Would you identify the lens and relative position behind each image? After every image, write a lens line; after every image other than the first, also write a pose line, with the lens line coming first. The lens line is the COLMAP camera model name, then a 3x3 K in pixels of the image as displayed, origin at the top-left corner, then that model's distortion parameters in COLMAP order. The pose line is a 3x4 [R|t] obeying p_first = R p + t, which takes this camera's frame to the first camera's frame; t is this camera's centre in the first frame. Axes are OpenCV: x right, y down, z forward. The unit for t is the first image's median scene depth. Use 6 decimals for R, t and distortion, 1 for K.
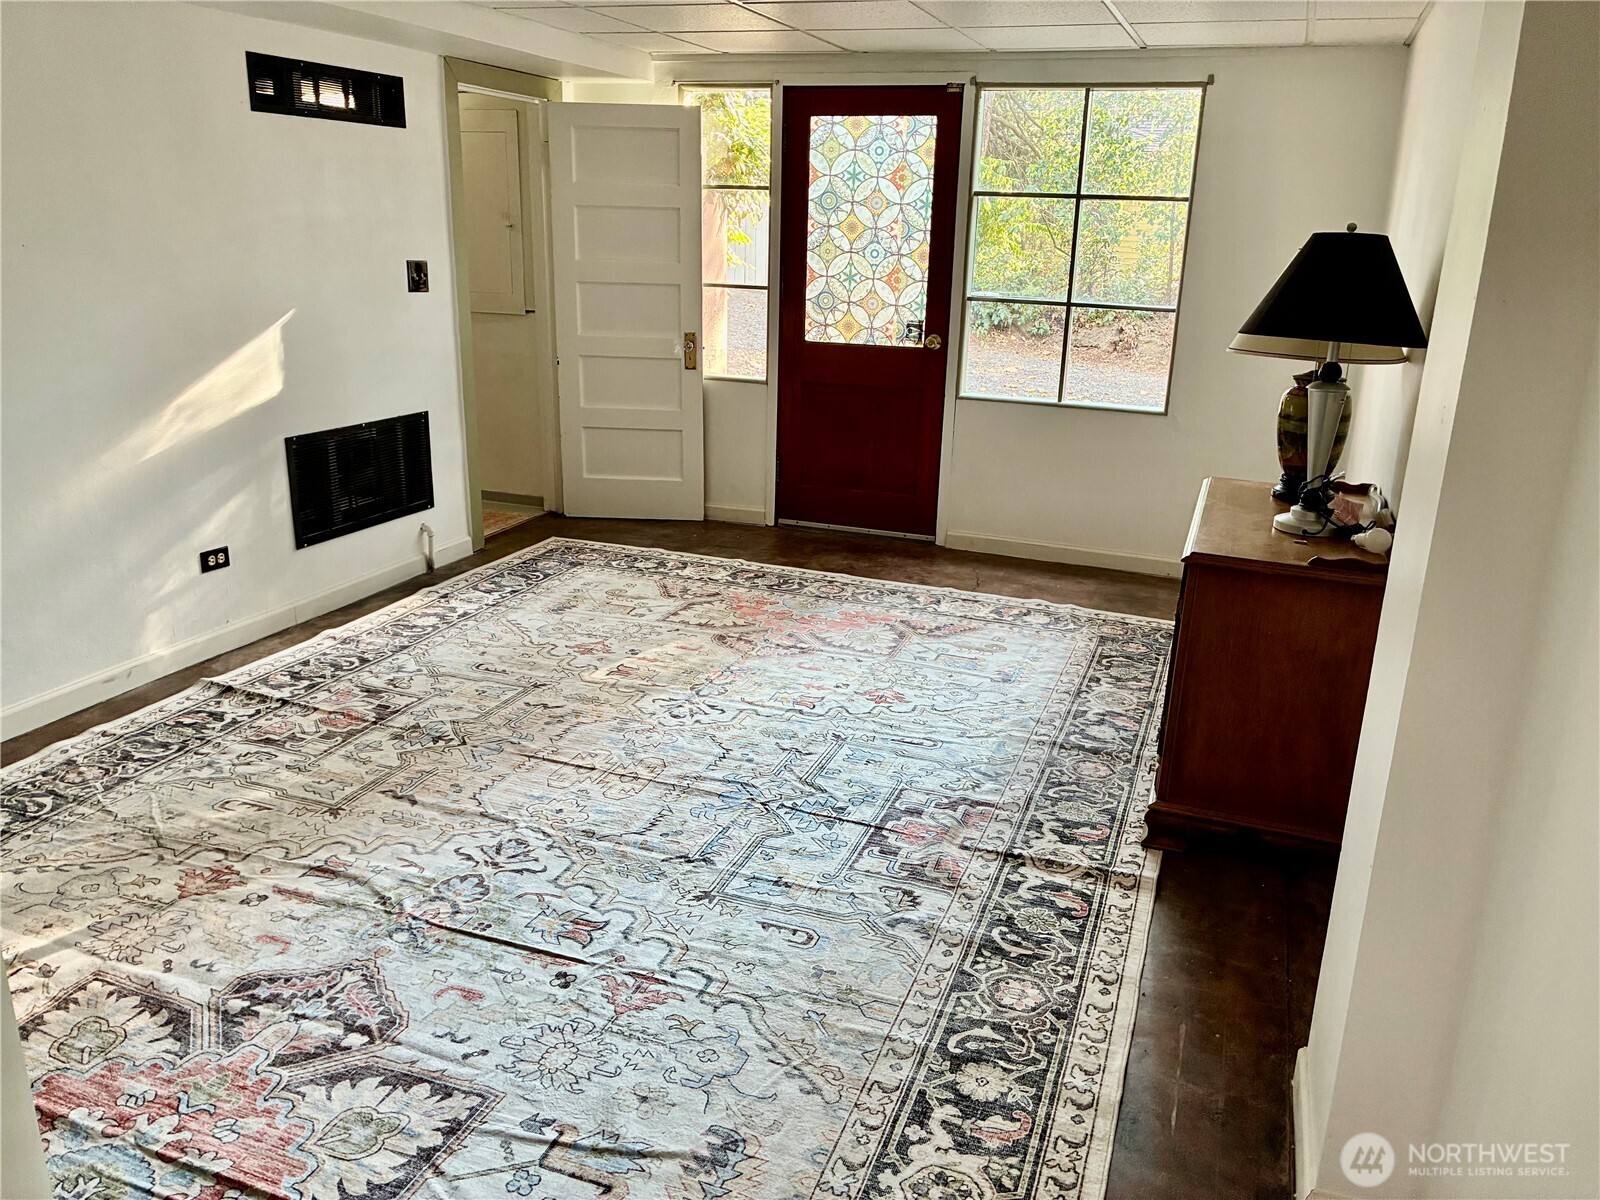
lens RADIAL K [[1219.7, 0, 795.0], [0, 1219.7, 602.5], [0, 0, 1]] dist [0.045347, -0.054508]
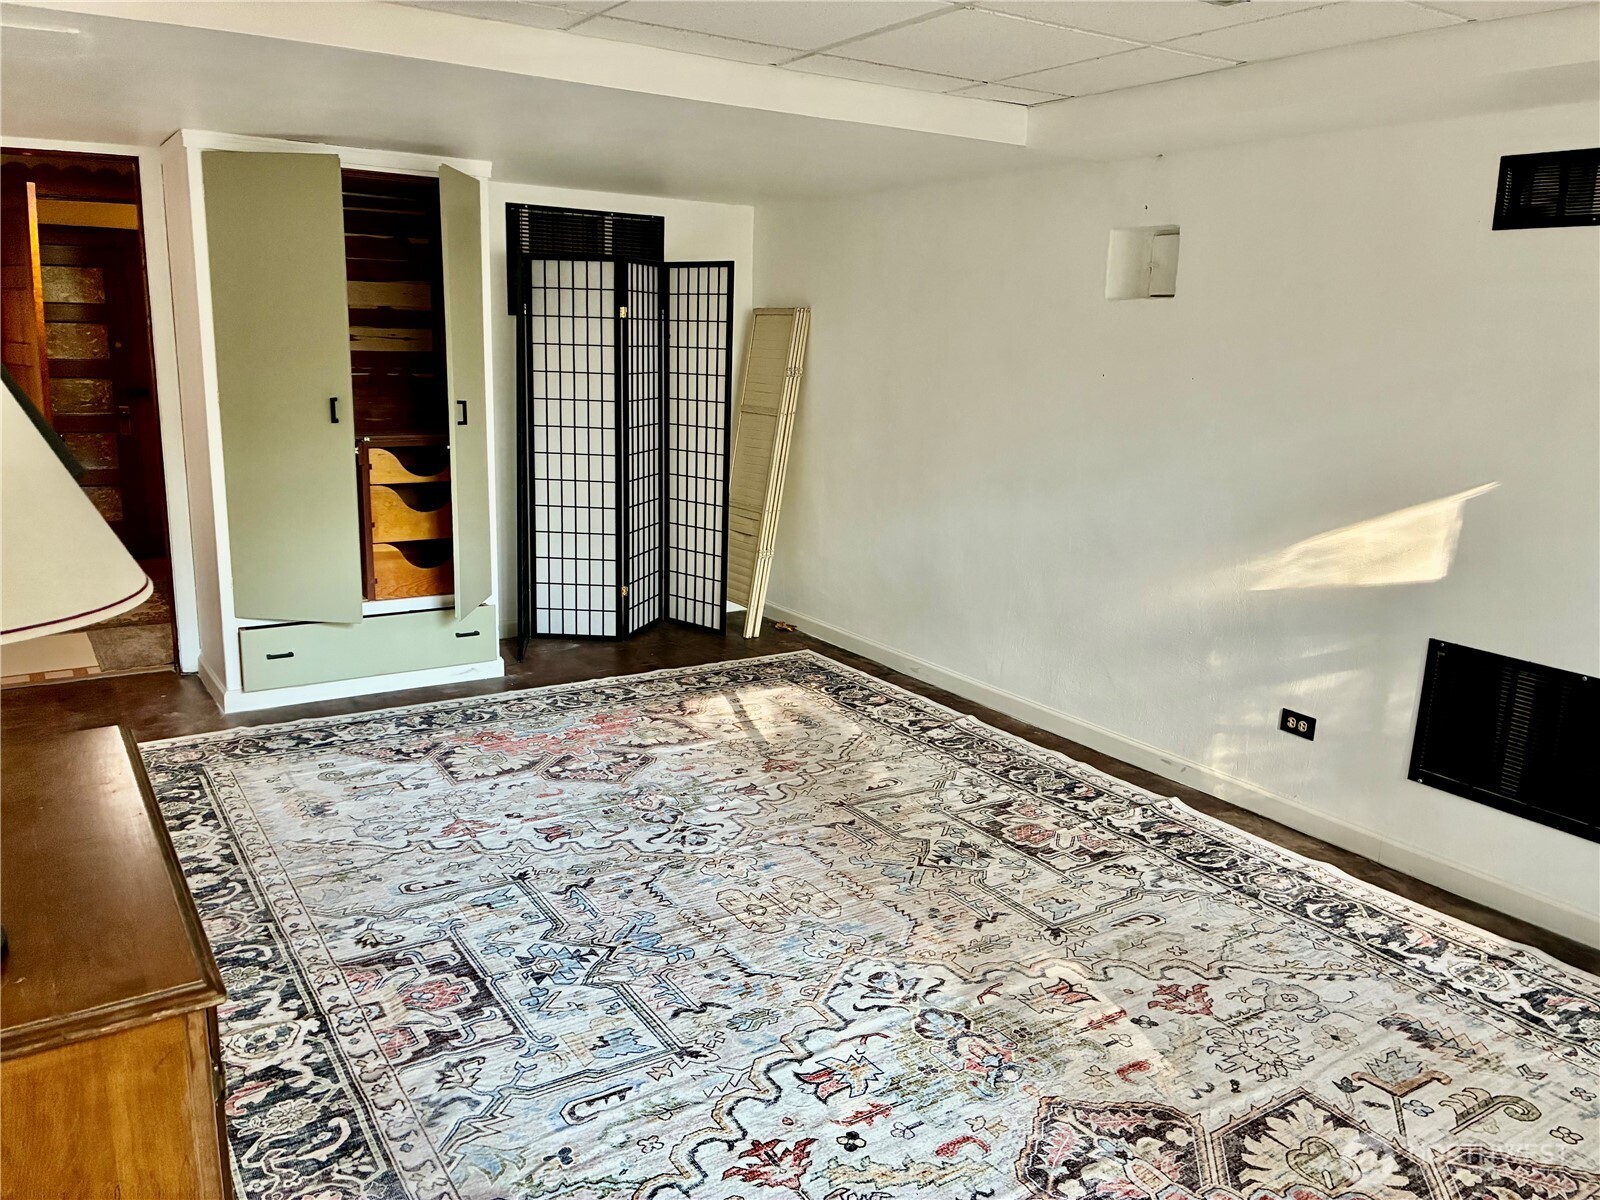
lens RADIAL K [[1219.7, 0, 796.1], [0, 1219.7, 590.0], [0, 0, 1]] dist [0.045347, -0.054508]
pose [[-0.594391, 0.120276, -0.795131, 0.503697], [-0.285210, 0.892948, 0.348279, -0.367827], [0.751900, 0.433793, -0.496456, 1.248446]]
